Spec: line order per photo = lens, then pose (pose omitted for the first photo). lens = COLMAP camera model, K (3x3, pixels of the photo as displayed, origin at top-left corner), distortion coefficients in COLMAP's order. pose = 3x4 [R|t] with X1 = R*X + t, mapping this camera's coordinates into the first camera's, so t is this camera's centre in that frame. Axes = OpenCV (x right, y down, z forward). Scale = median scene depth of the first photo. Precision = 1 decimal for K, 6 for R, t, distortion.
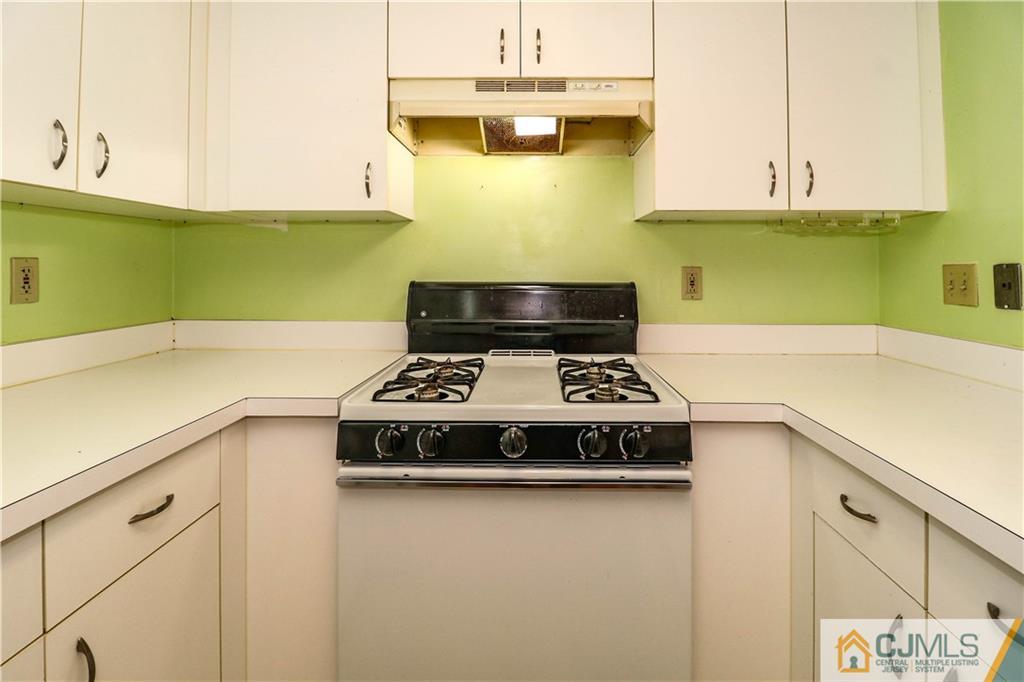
lens RADIAL K [[516.7, 0, 538.1], [0, 516.7, 258.8], [0, 0, 1]] dist [-0.002781, -0.001136]
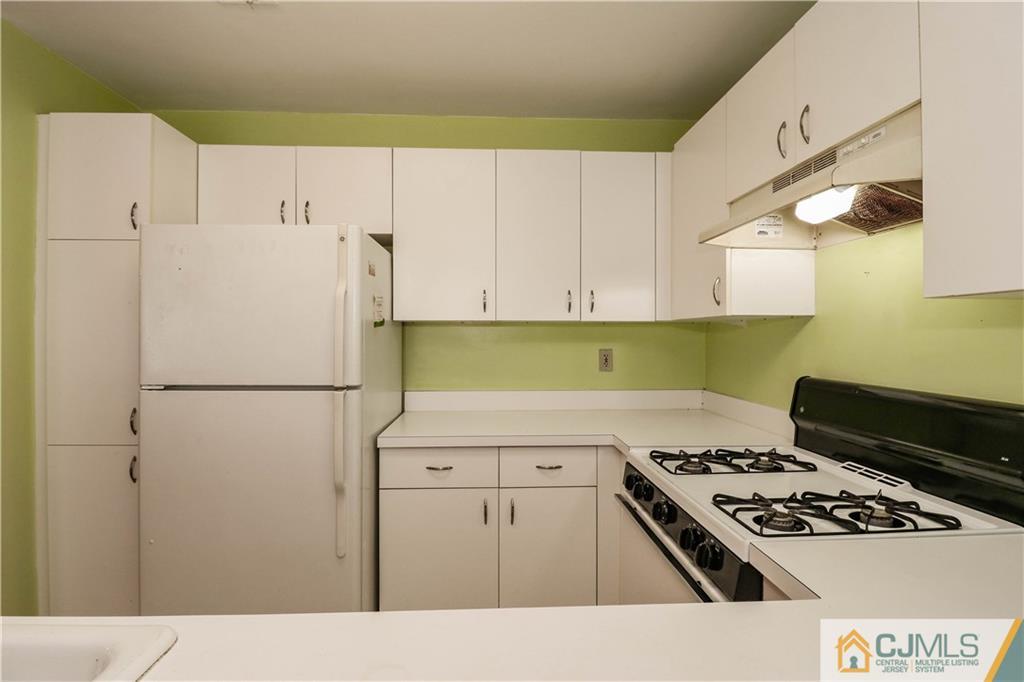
lens RADIAL K [[483.2, 0, 502.6], [0, 483.2, 337.9], [0, 0, 1]] dist [-0.000785, -0.000428]
pose [[0.045609, 0.001787, -0.998958, 0.803467], [0.013416, 0.999907, 0.002401, -0.050864], [0.998869, -0.013512, 0.045580, 0.424504]]
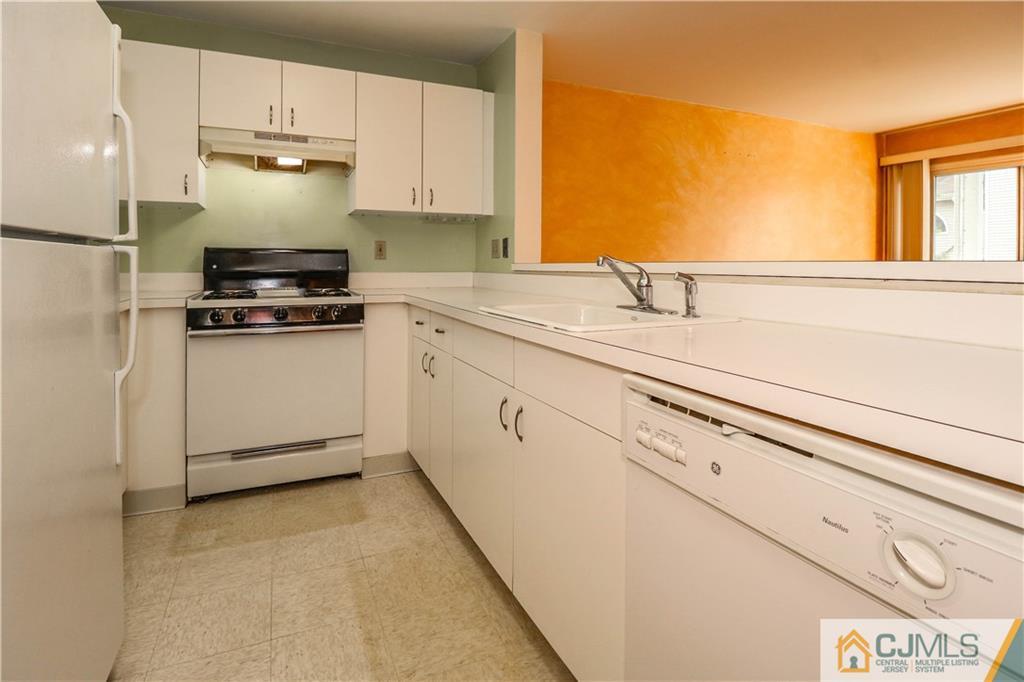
lens RADIAL K [[510.1, 0, 487.5], [0, 510.1, 264.9], [0, 0, 1]] dist [-0.017127, -0.001117]
pose [[0.923987, 0.001876, 0.382420, -0.046609], [-0.011098, 0.999698, 0.021913, 0.066946], [-0.382264, -0.024491, 0.923729, -0.948202]]
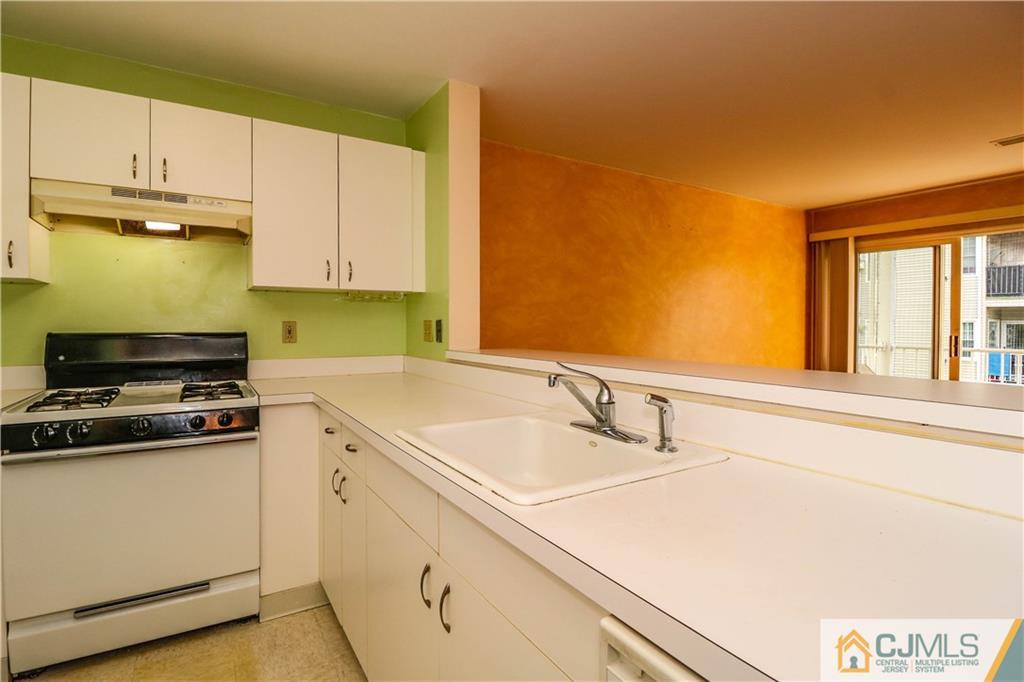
lens RADIAL K [[504.9, 0, 514.0], [0, 504.9, 326.8], [0, 0, 1]] dist [-0.001733, -0.015464]
pose [[0.848115, -0.003402, 0.529802, 0.084123], [-0.010280, 0.999685, 0.022876, -0.011910], [-0.529713, -0.024848, 0.847813, -0.729048]]
